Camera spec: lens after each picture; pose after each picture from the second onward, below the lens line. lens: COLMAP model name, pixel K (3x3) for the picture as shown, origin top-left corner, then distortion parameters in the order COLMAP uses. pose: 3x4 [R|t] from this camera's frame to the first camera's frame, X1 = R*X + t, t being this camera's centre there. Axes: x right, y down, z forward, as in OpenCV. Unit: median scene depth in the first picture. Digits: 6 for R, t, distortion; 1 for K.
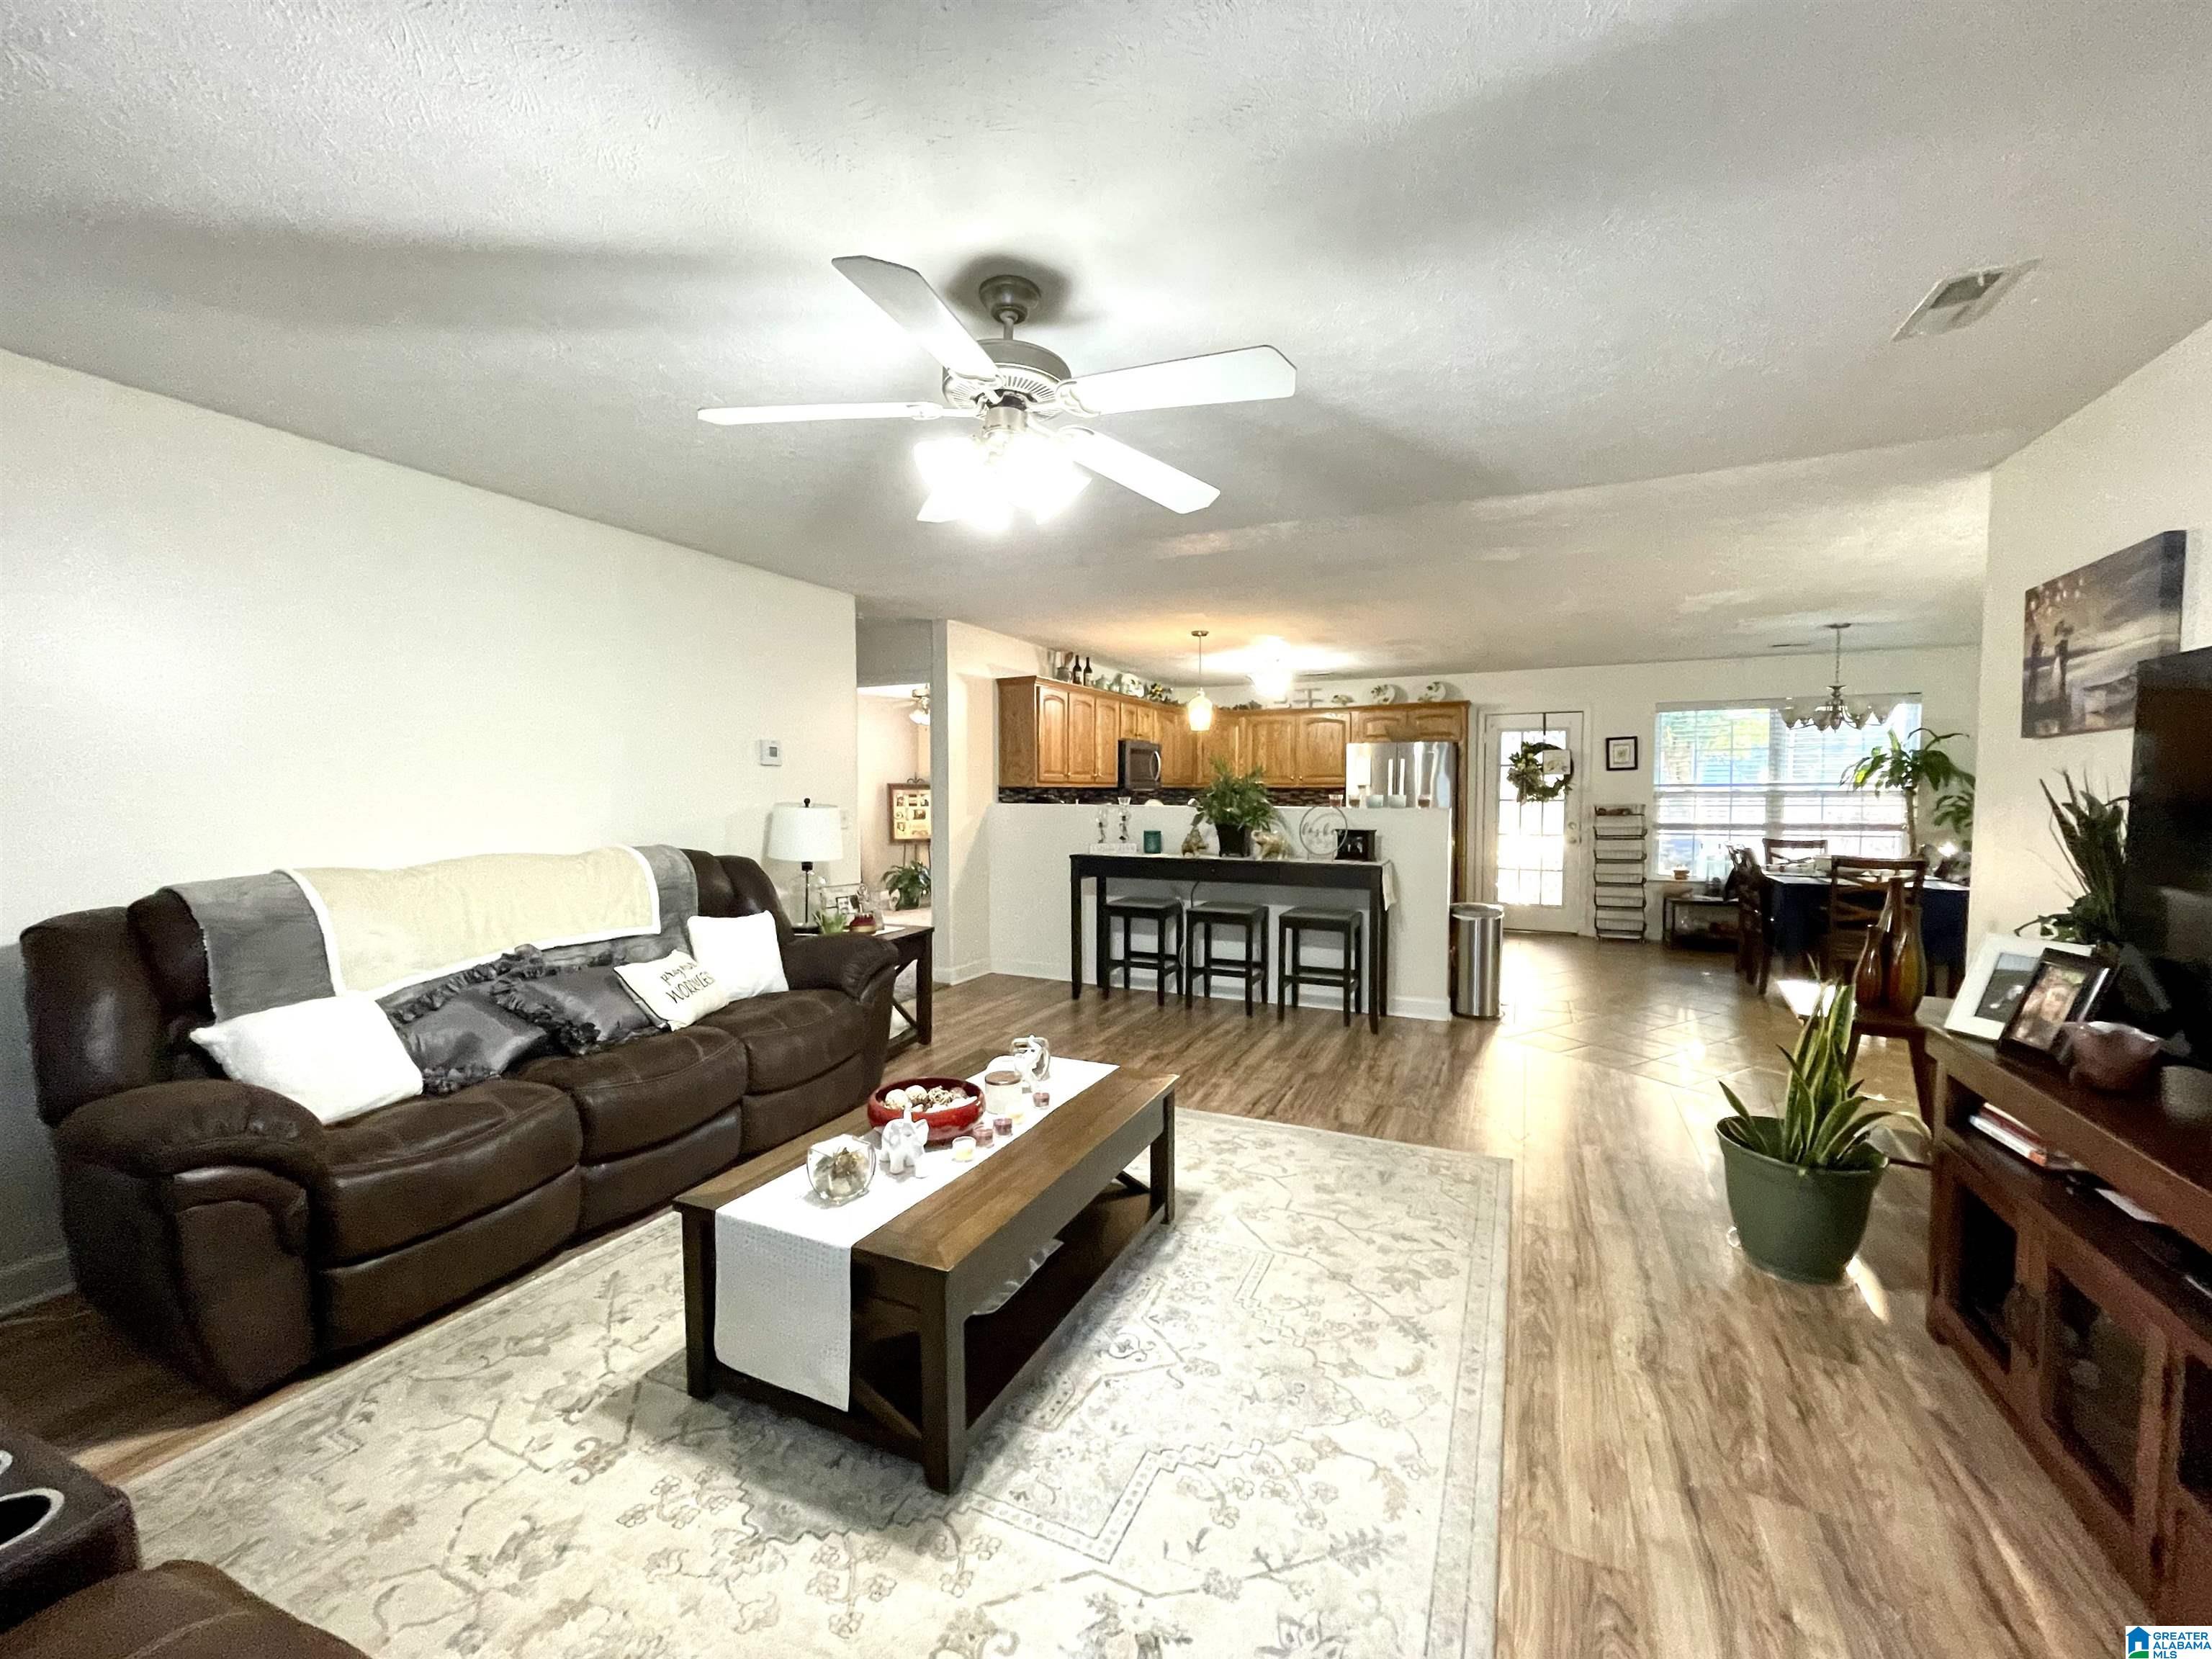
lens RADIAL K [[903.1, 0, 1107.2], [0, 903.1, 822.0], [0, 0, 1]] dist [-0.002830, -0.000068]
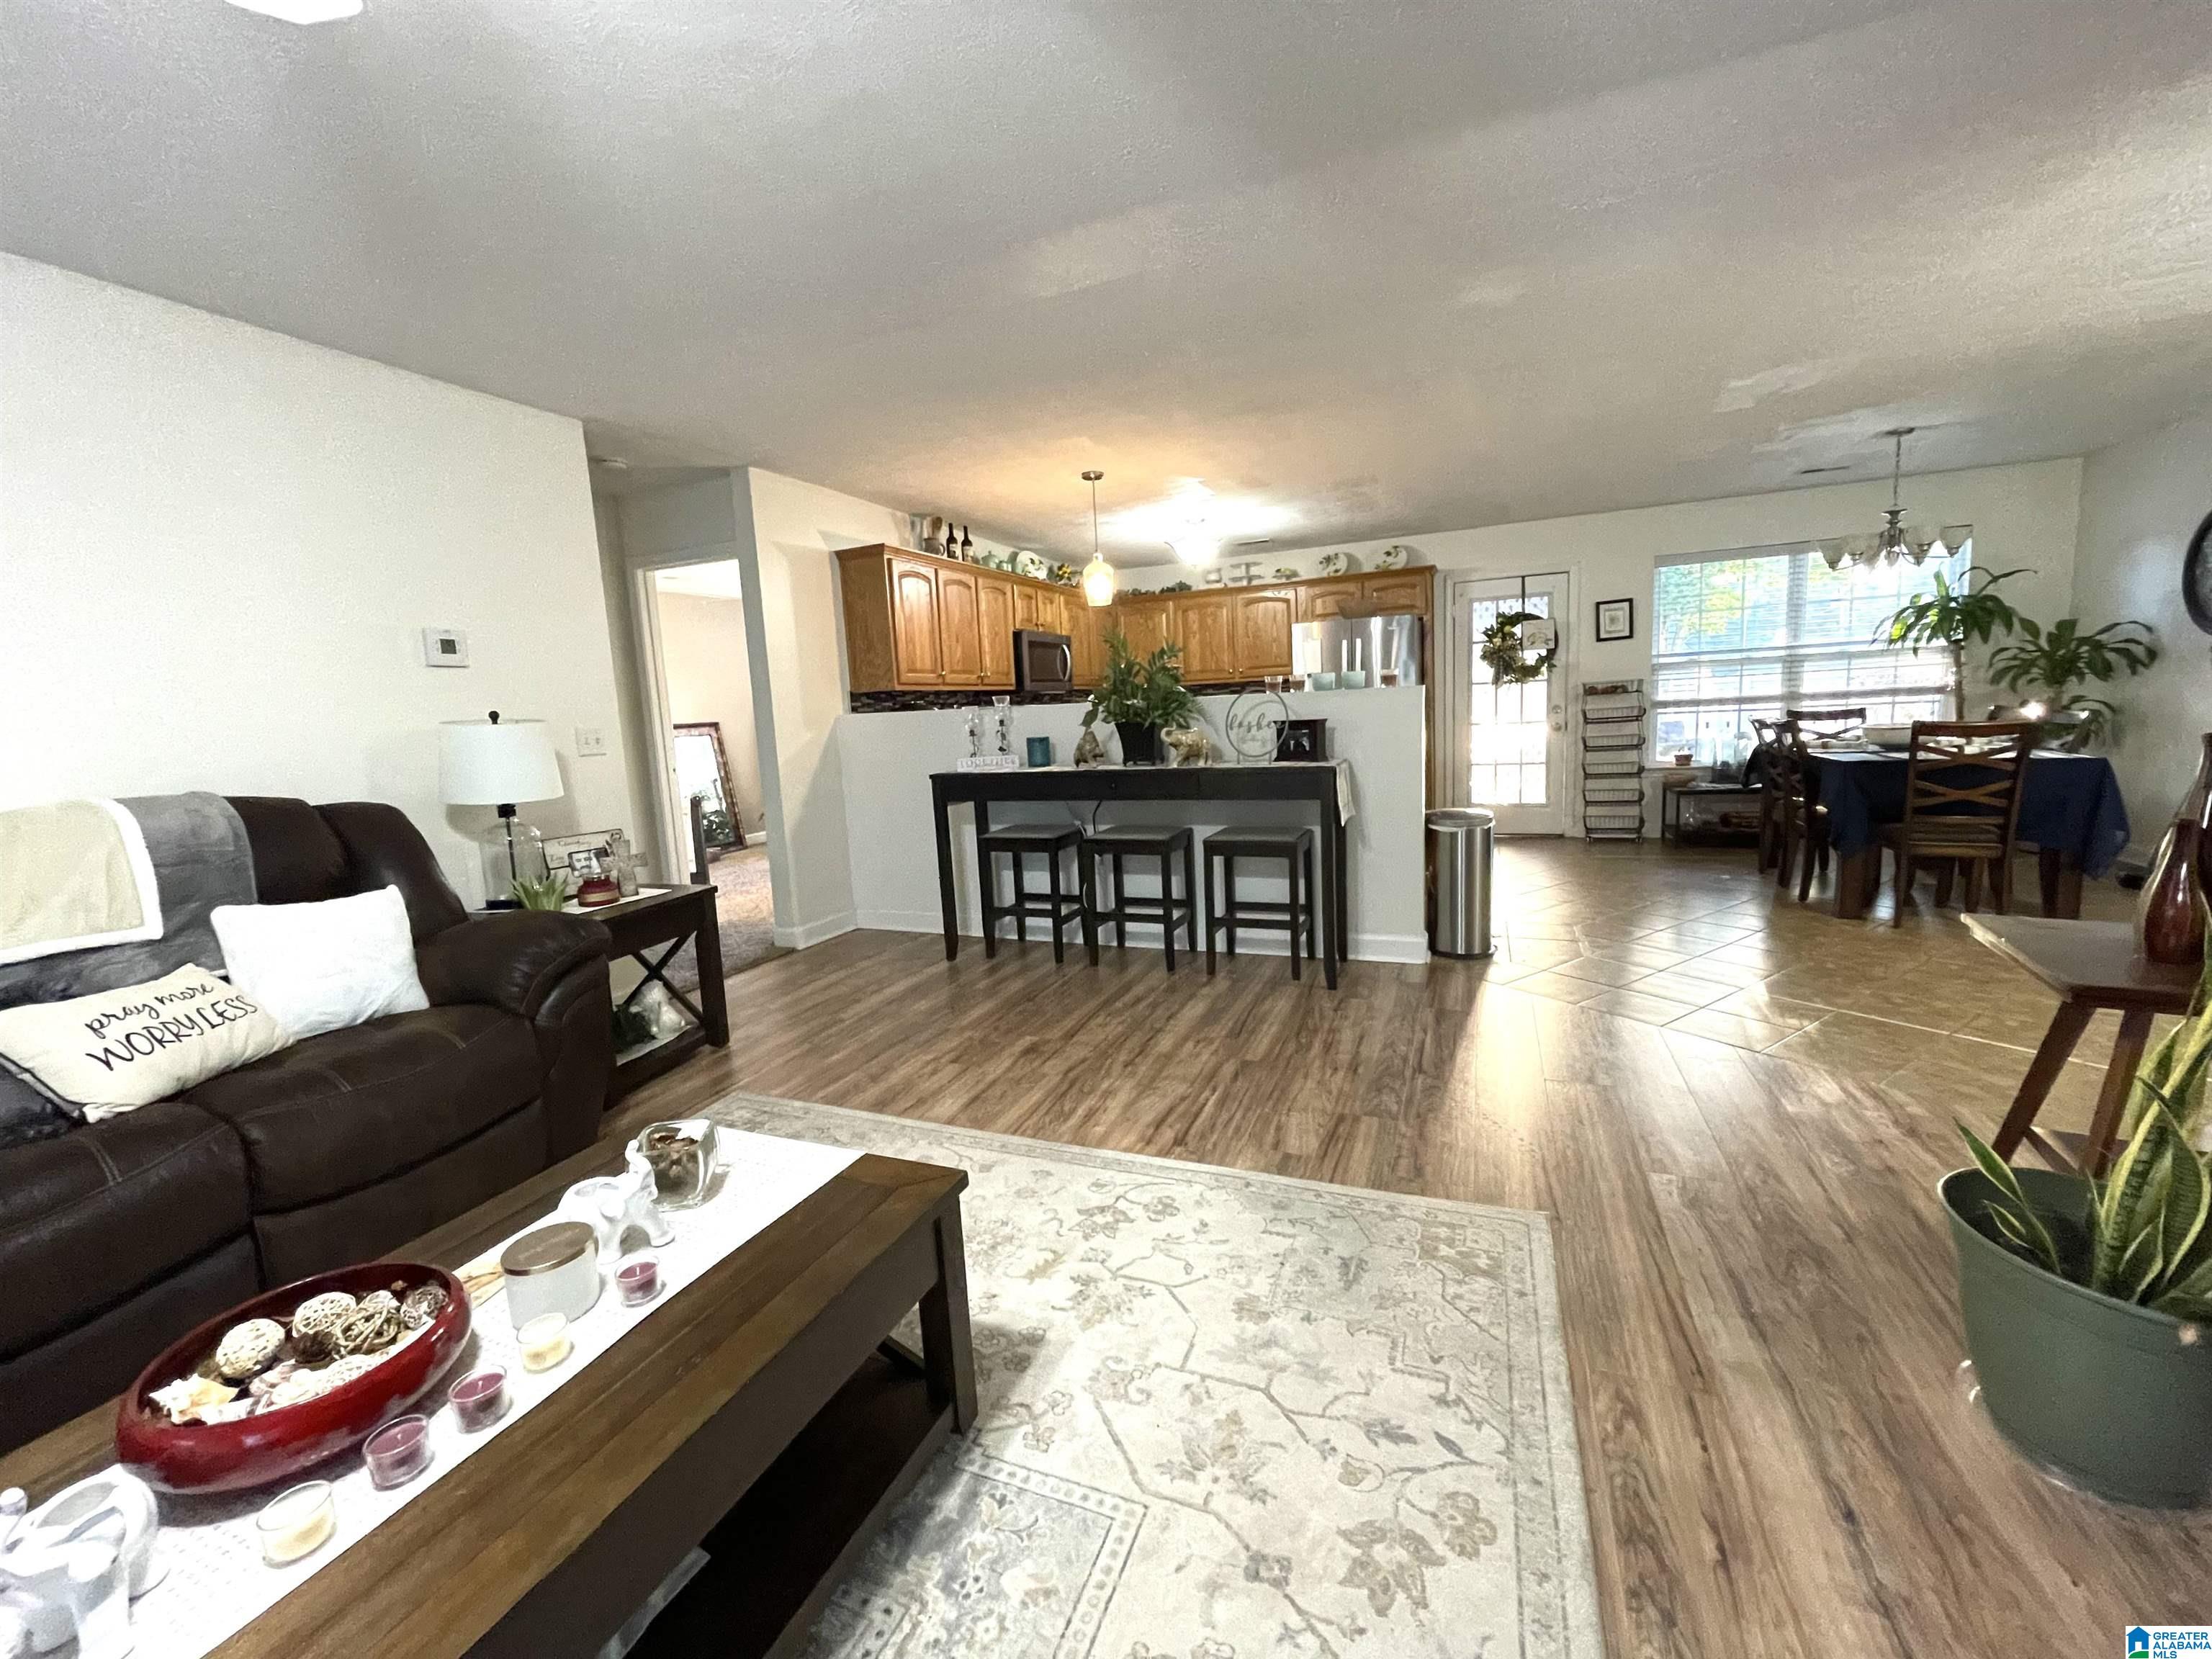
lens RADIAL K [[903.1, 0, 1107.3], [0, 903.1, 823.2], [0, 0, 1]] dist [-0.002830, -0.000068]
pose [[0.997598, -0.056071, 0.040672, 0.077344], [0.052122, 0.994357, 0.092395, 0.015239], [-0.045624, -0.090053, 0.994891, 0.243561]]
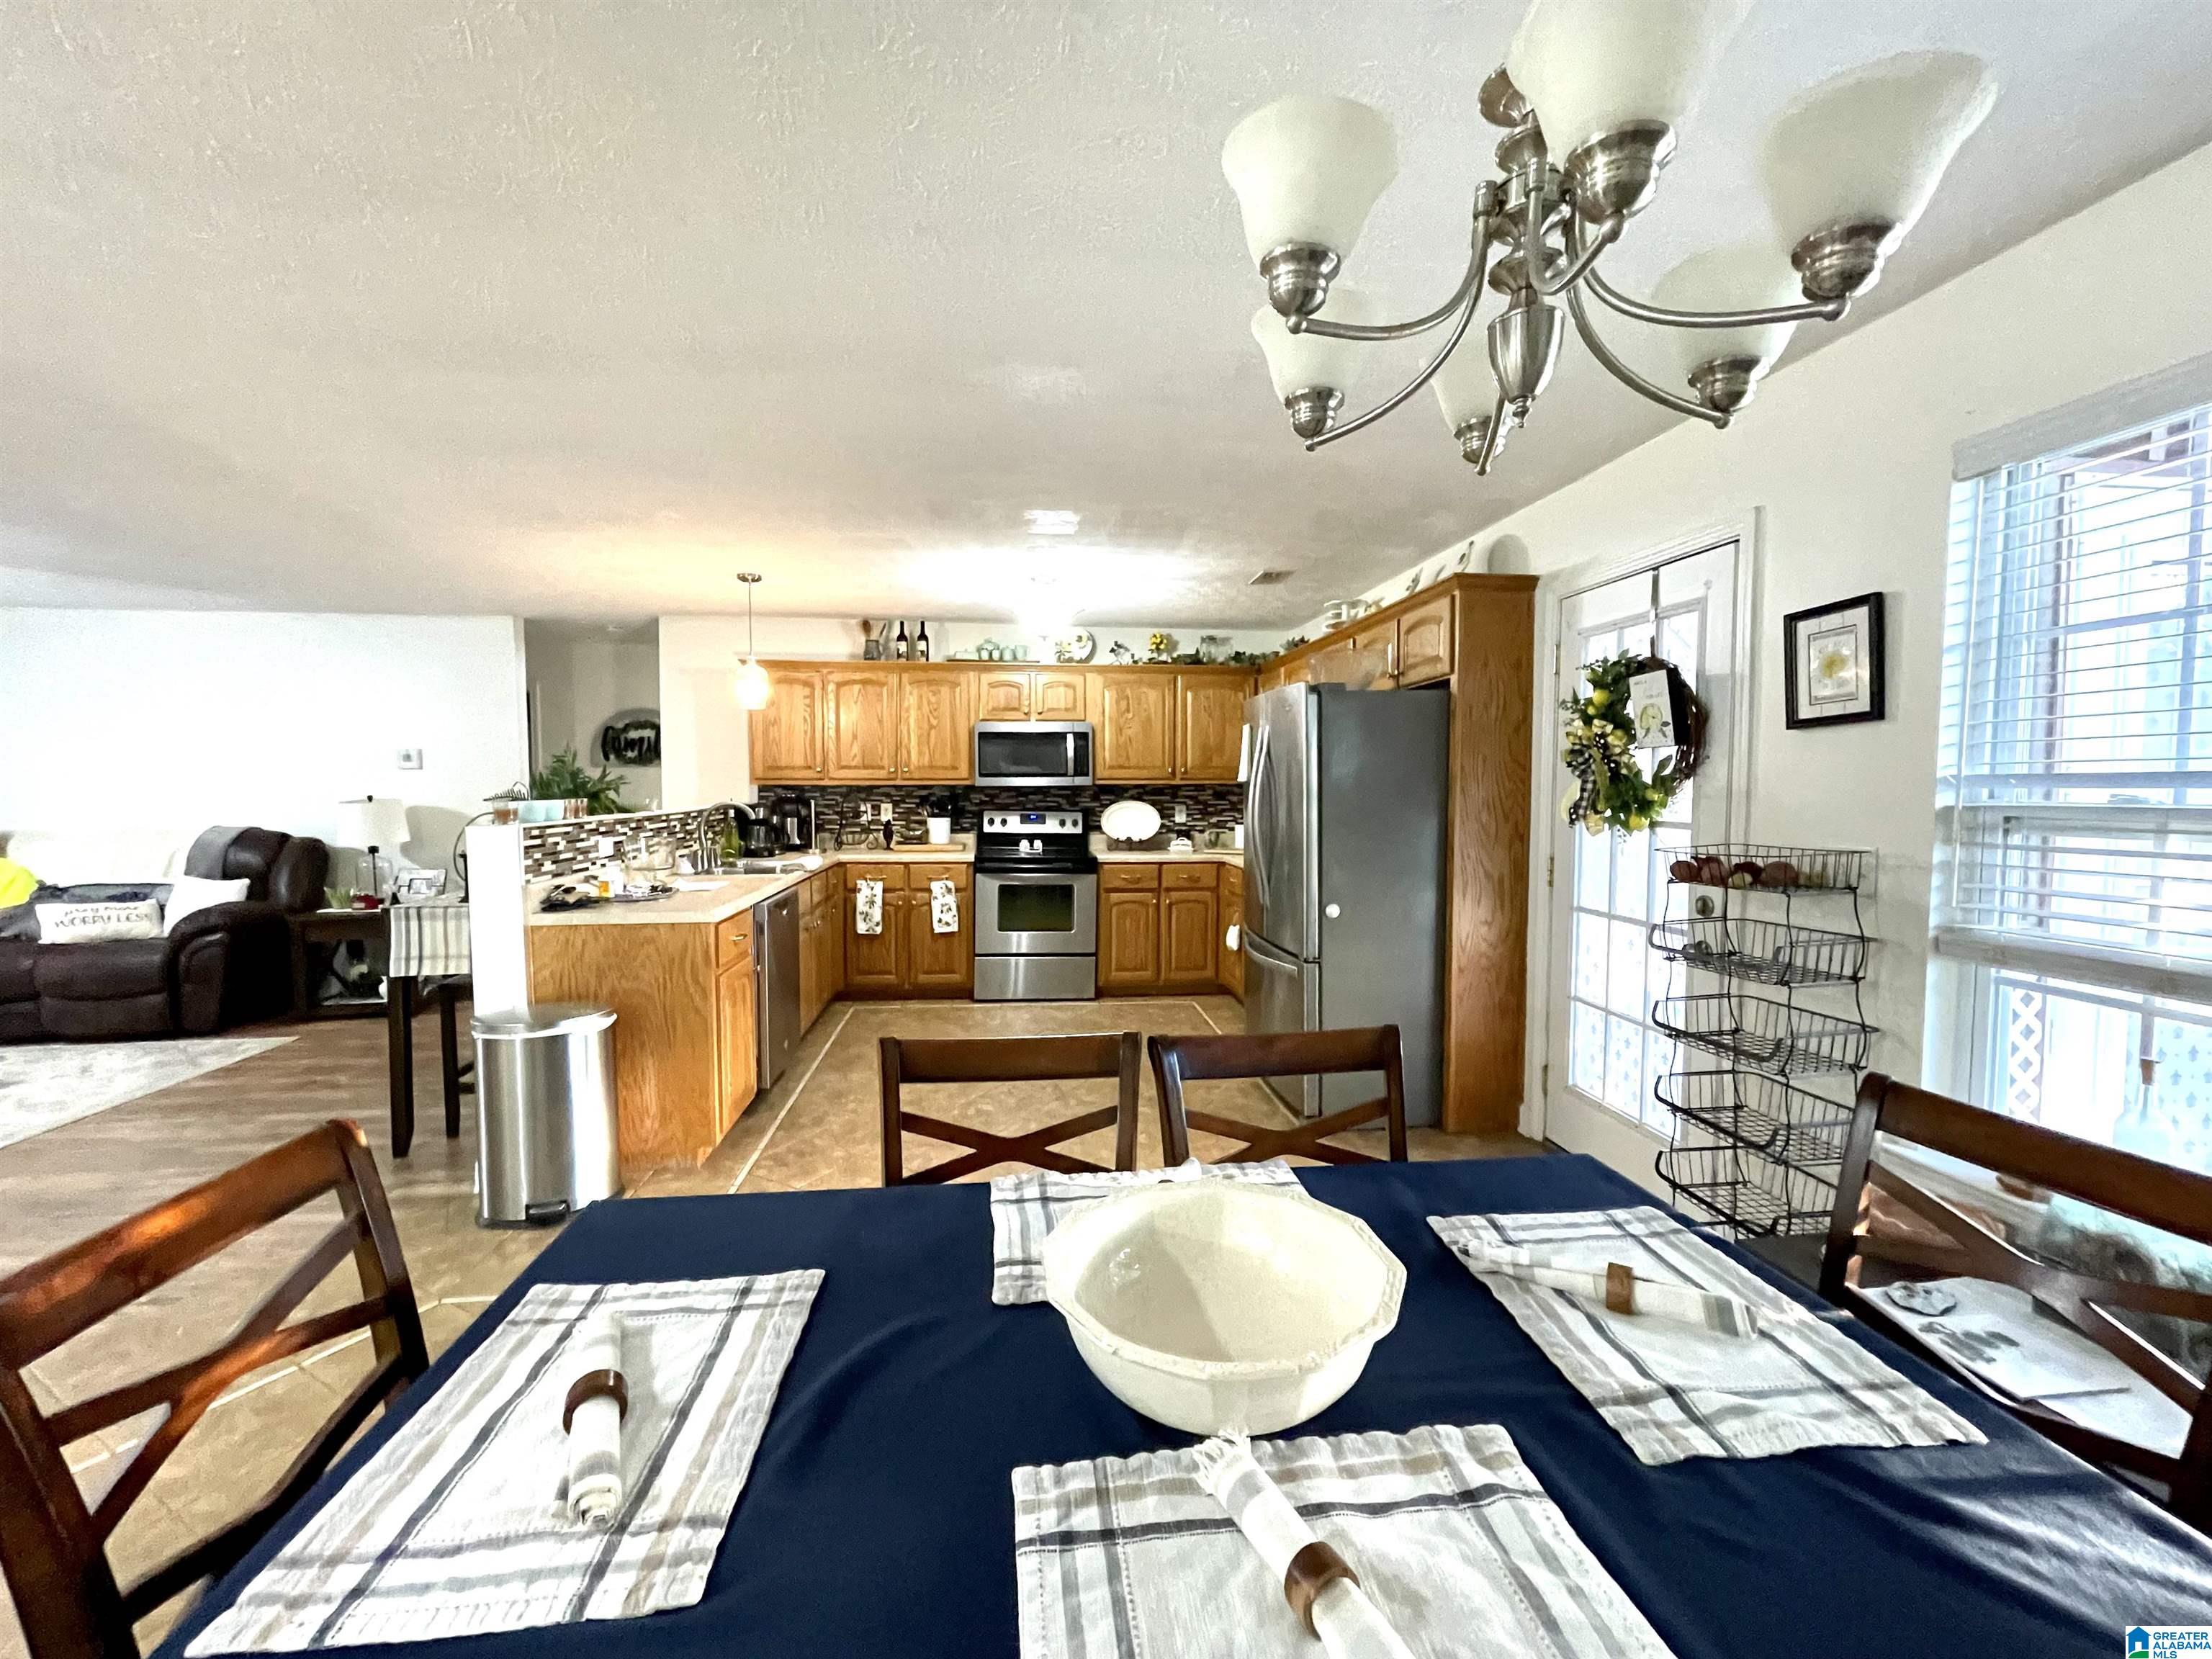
lens RADIAL K [[903.1, 0, 1115.1], [0, 903.1, 832.5], [0, 0, 1]] dist [-0.002830, -0.000068]
pose [[0.532005, 0.044380, -0.845577, 1.010631], [-0.032953, 0.998954, 0.031697, -0.038750], [0.846100, 0.011002, 0.532911, 0.983264]]
